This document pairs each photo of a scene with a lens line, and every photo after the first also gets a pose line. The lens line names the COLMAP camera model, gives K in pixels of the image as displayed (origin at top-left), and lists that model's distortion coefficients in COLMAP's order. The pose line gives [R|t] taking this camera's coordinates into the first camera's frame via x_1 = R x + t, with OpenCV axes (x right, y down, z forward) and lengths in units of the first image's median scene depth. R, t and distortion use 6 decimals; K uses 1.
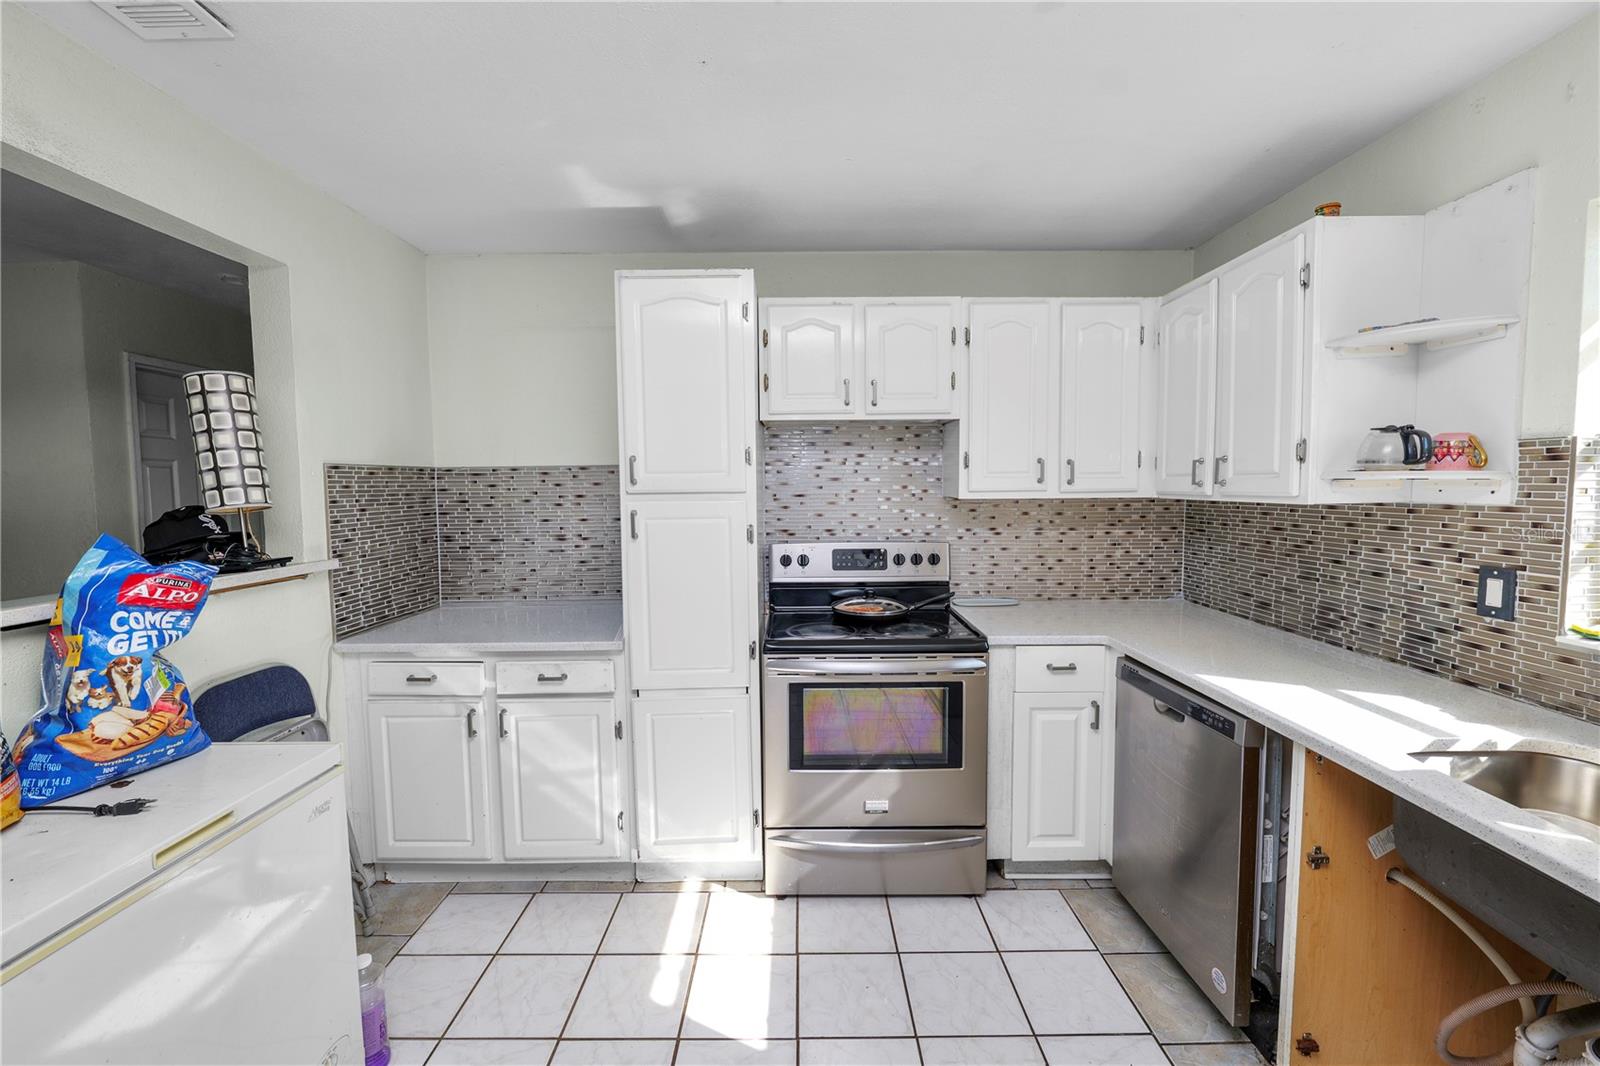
lens RADIAL K [[648.0, 0, 800.0], [0, 648.0, 533.0], [0, 0, 1]] dist [0.000445, 0.000071]
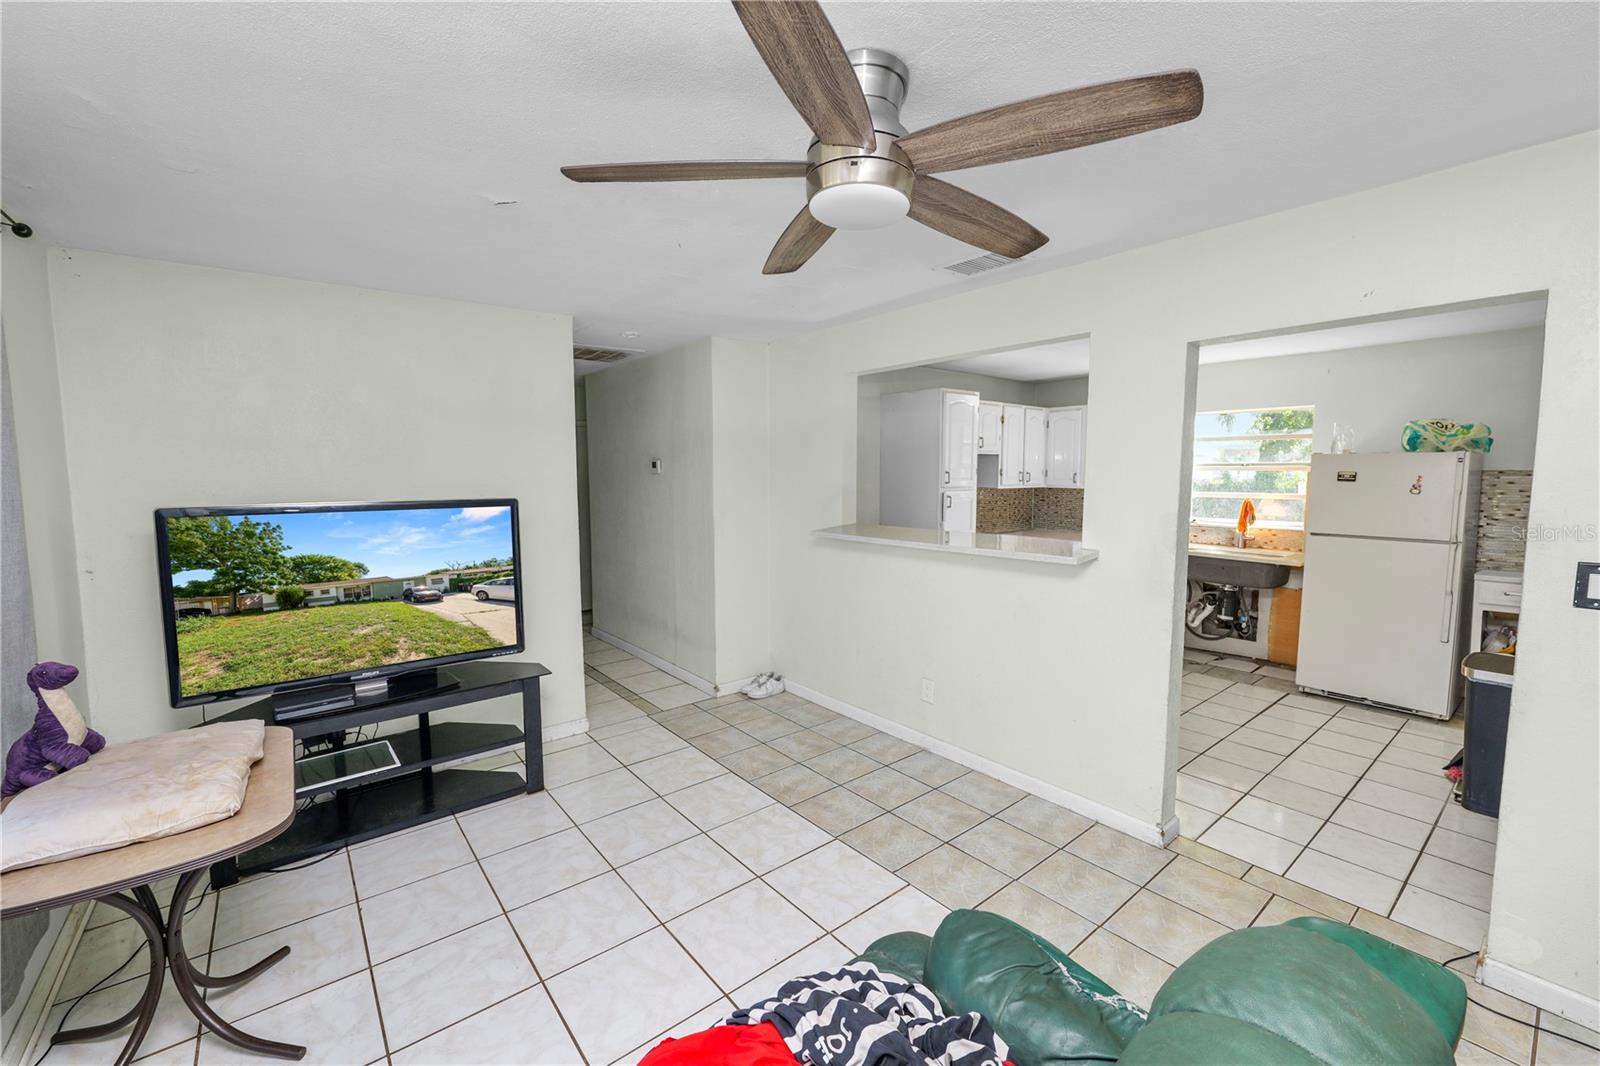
lens RADIAL K [[651.5, 0, 805.3], [0, 651.5, 510.0], [0, 0, 1]] dist [-0.018125, 0.000253]
pose [[0.773668, -0.030141, 0.632874, -2.023007], [0.036657, 0.999324, 0.002782, -0.011959], [-0.632530, 0.021047, 0.774250, -0.399350]]
